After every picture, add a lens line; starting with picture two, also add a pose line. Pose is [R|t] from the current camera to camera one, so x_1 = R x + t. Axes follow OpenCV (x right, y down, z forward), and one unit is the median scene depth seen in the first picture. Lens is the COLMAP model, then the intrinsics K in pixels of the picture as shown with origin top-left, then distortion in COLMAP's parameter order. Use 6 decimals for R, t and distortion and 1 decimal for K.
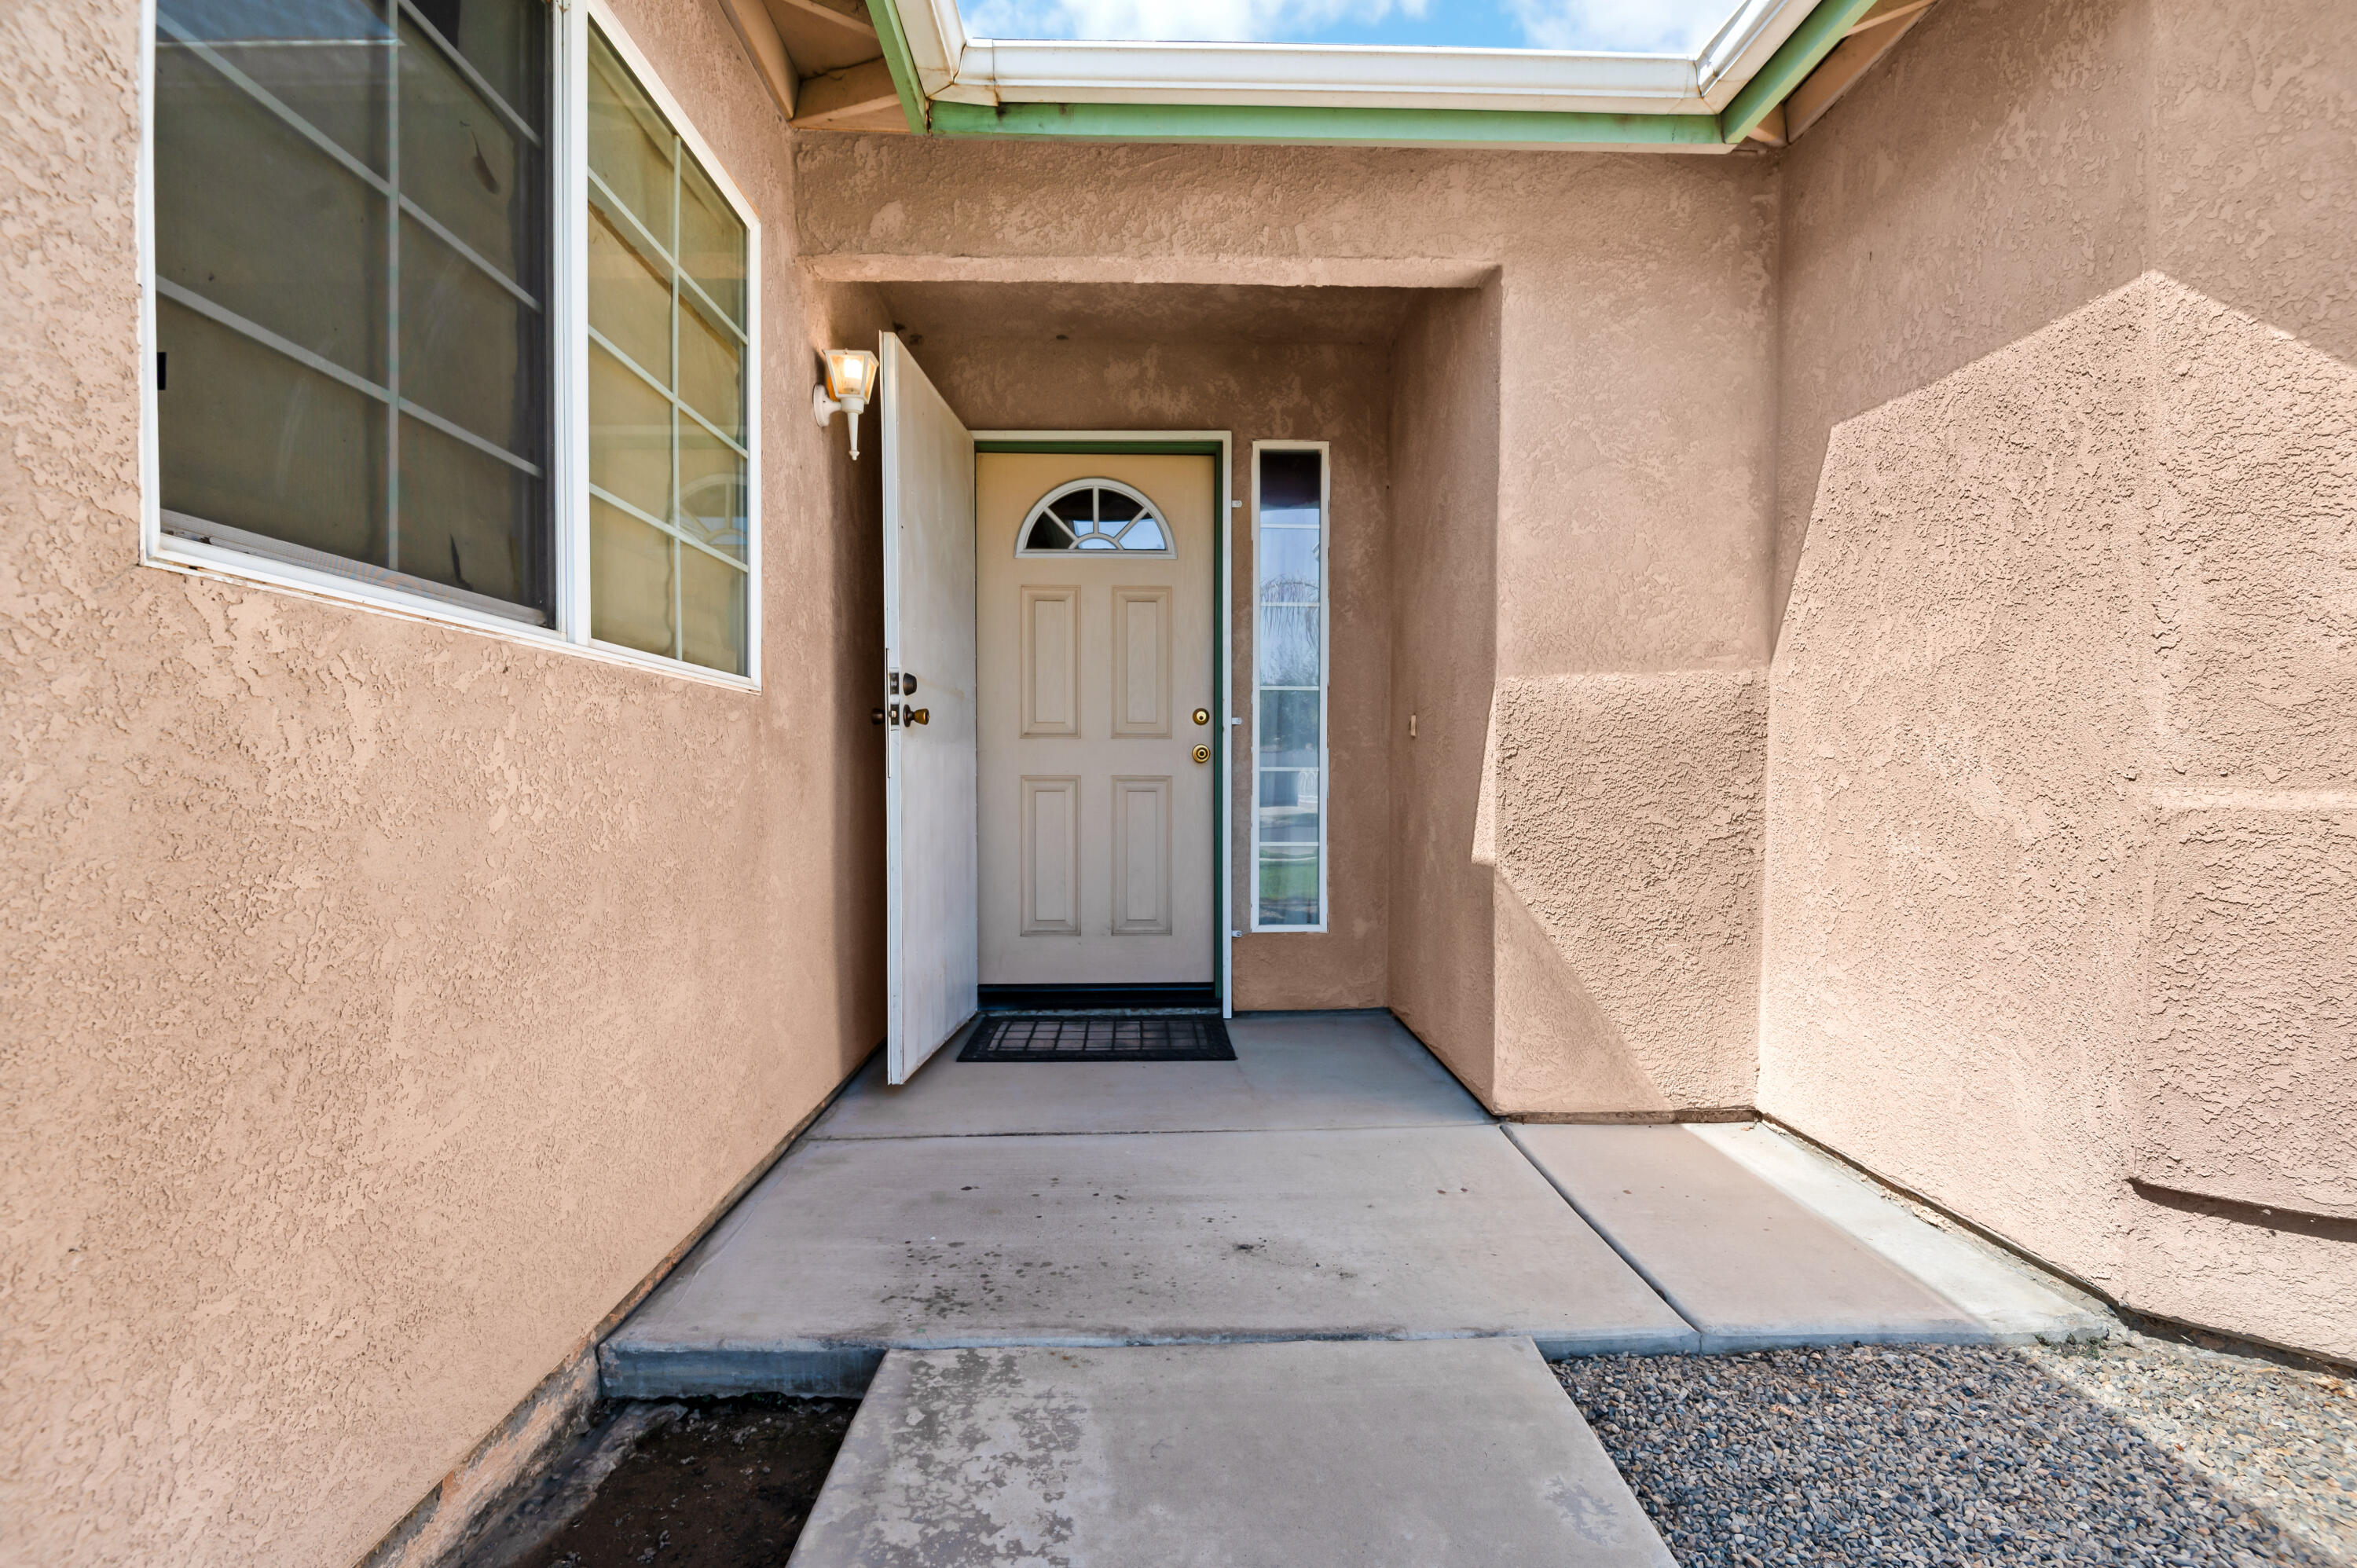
lens RADIAL K [[1102.4, 0, 1181.9], [0, 1102.4, 803.9], [0, 0, 1]] dist [-0.003805, -0.007433]
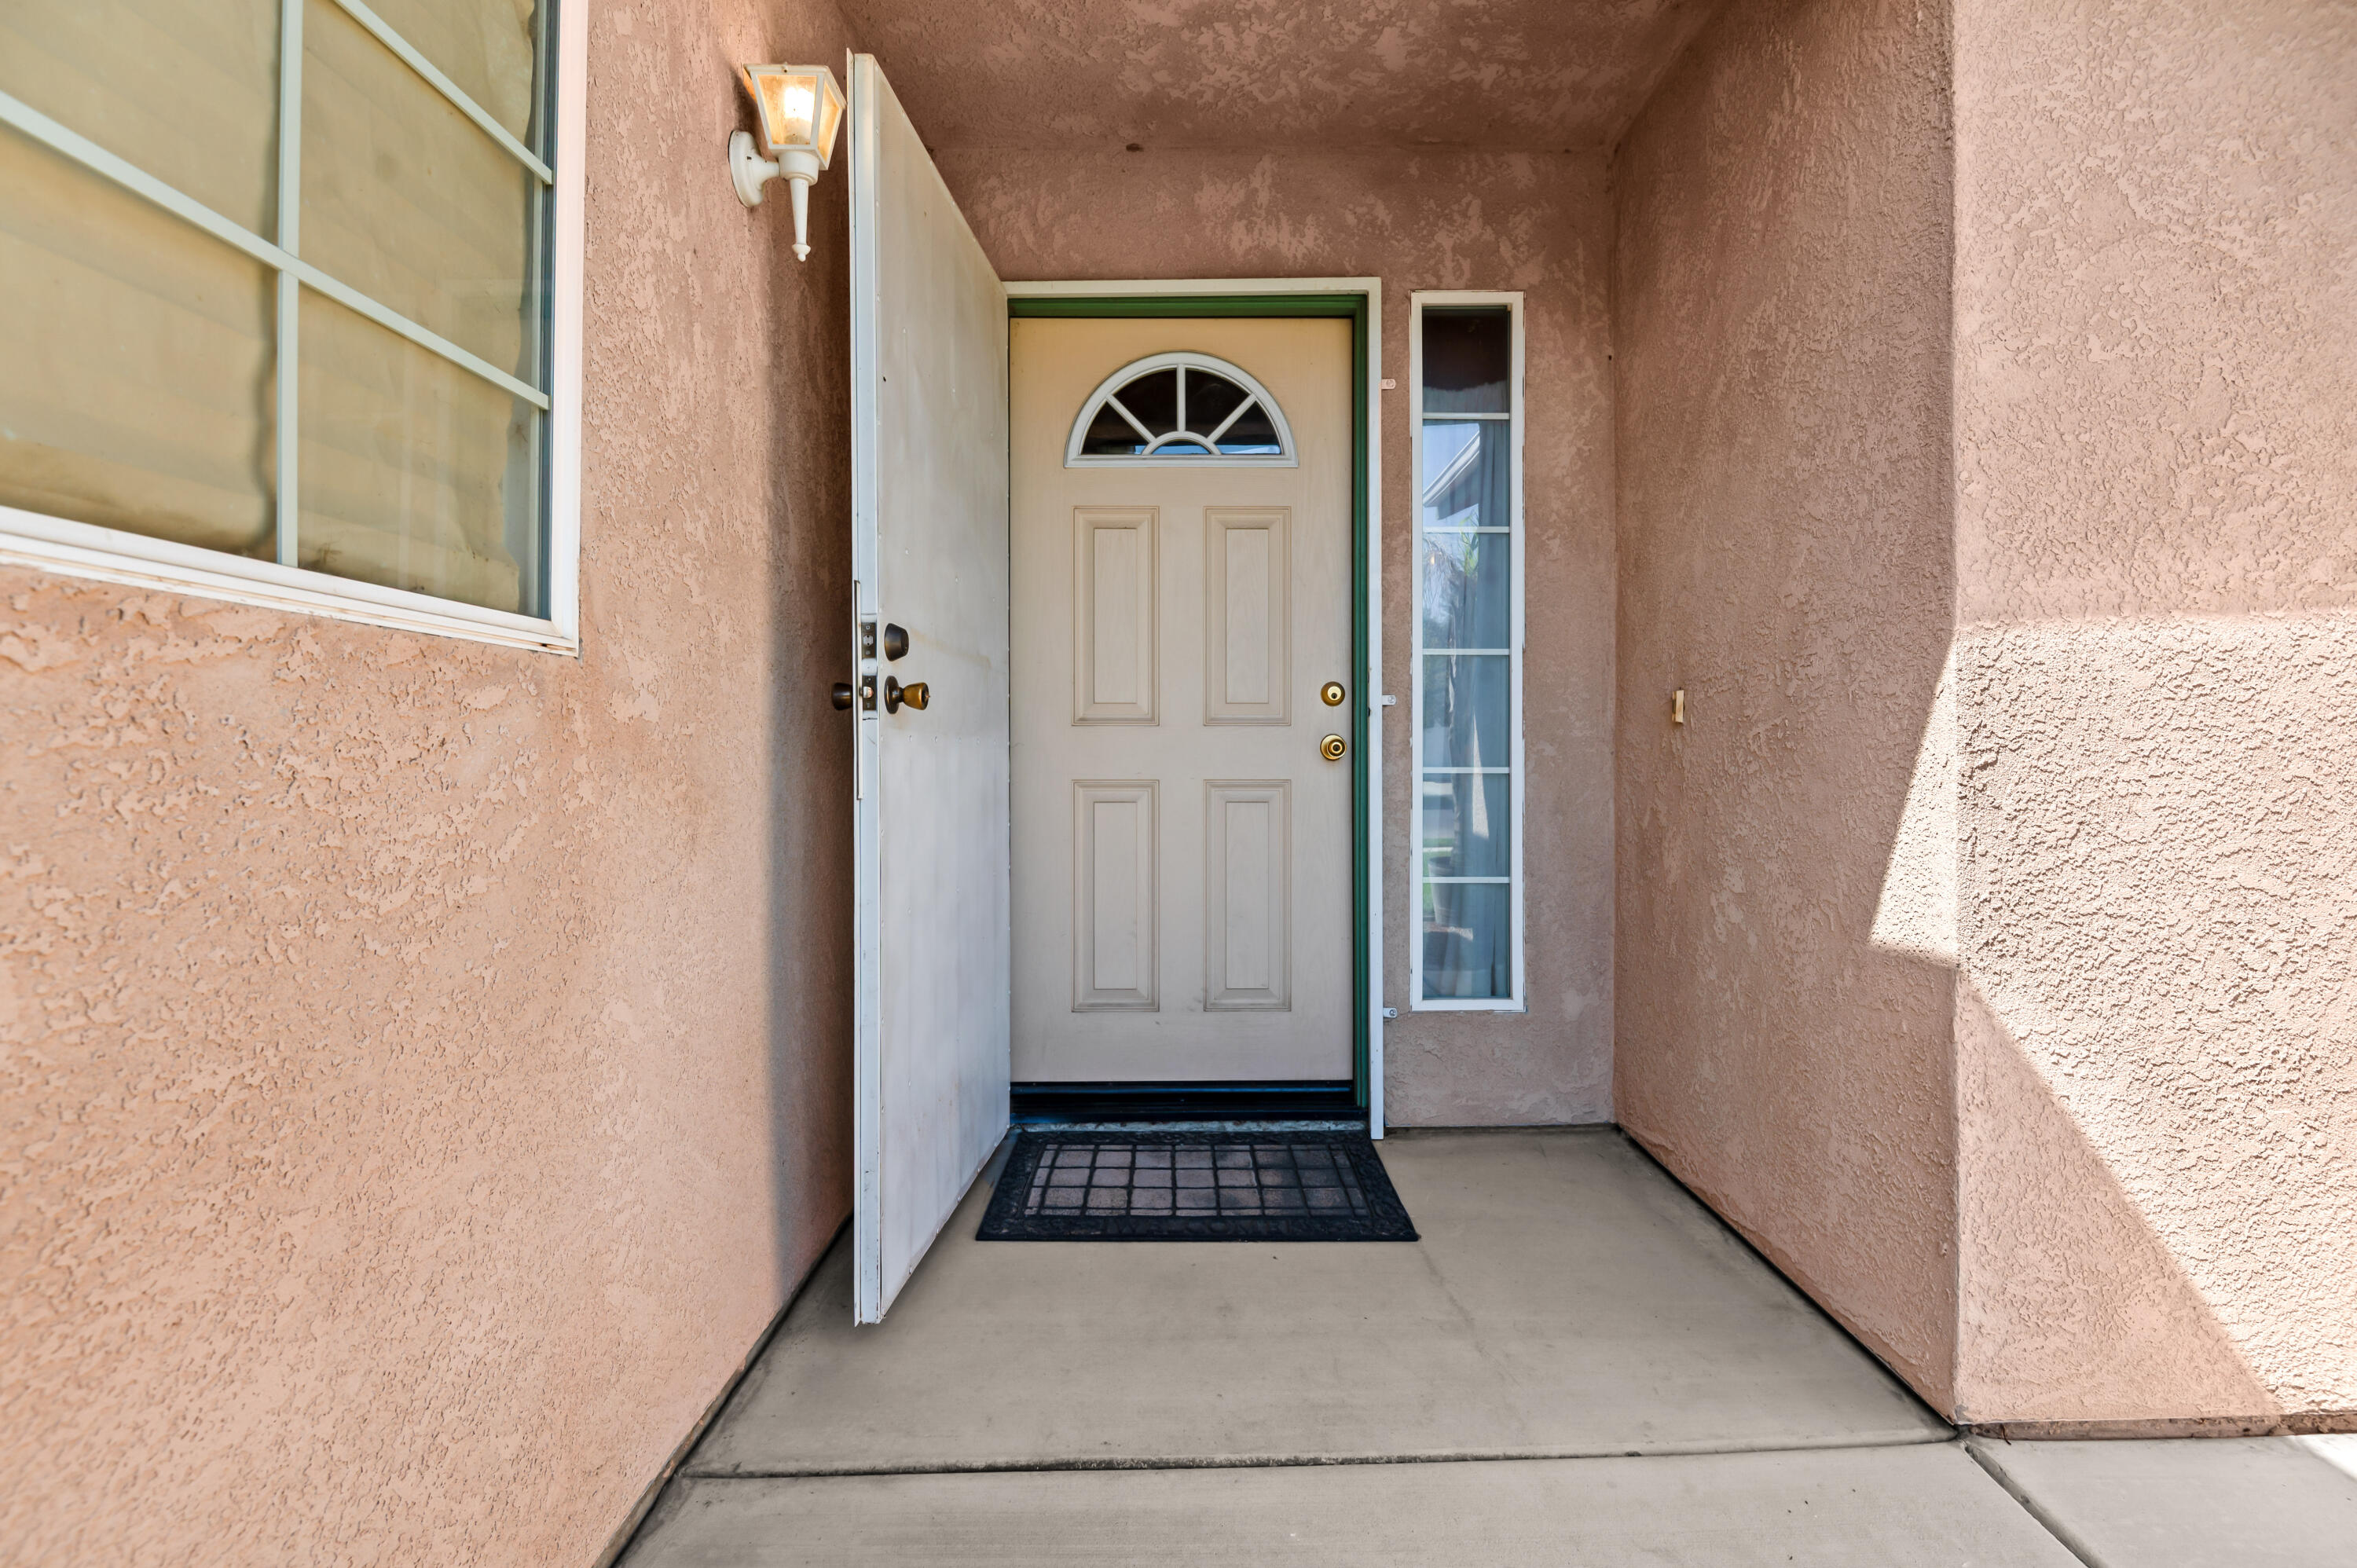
lens RADIAL K [[1102.4, 0, 1184.3], [0, 1102.4, 744.1], [0, 0, 1]] dist [-0.003805, -0.007433]
pose [[0.999544, -0.002296, -0.030108, -0.073160], [0.001325, 0.999480, -0.032225, -0.033771], [0.030167, 0.032171, 0.999027, 0.409117]]
